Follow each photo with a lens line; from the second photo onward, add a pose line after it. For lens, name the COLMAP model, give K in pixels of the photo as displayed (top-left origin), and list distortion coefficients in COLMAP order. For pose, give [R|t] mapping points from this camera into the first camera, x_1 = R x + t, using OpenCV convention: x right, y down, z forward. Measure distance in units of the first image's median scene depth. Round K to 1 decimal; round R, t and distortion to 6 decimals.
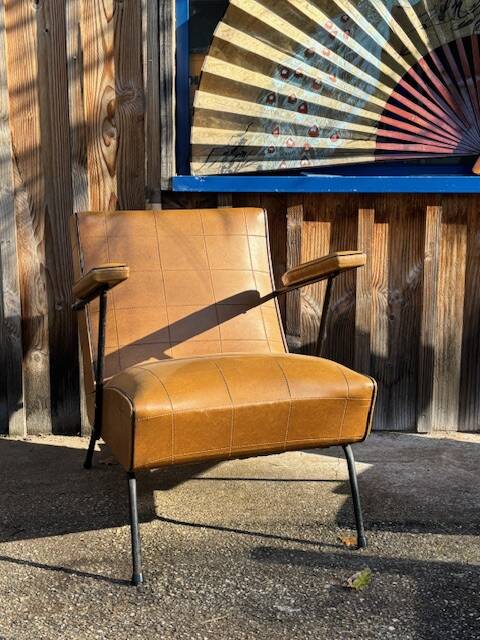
lens RADIAL K [[845.3, 0, 240.0], [0, 845.3, 320.0], [0, 0, 1]] dist [0.104256, -0.353440]
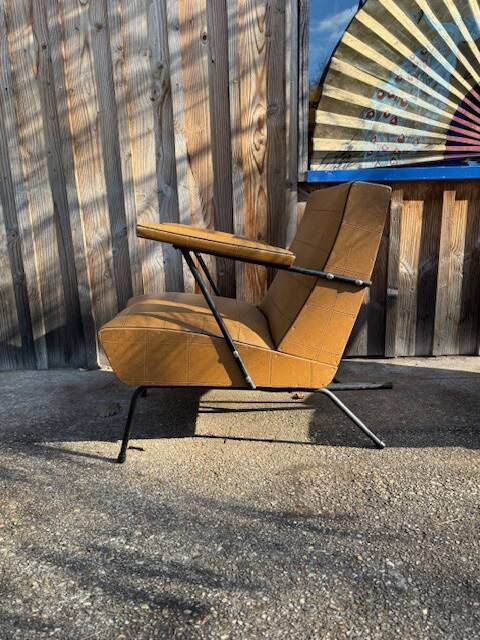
lens RADIAL K [[475.3, 0, 237.4], [0, 475.3, 330.6], [0, 0, 1]] dist [0.005802, -0.001318]
pose [[0.999486, -0.027285, -0.016853, -0.172541], [0.028458, 0.996867, 0.073796, 0.021820], [0.014787, -0.074238, 0.997131, 0.212314]]
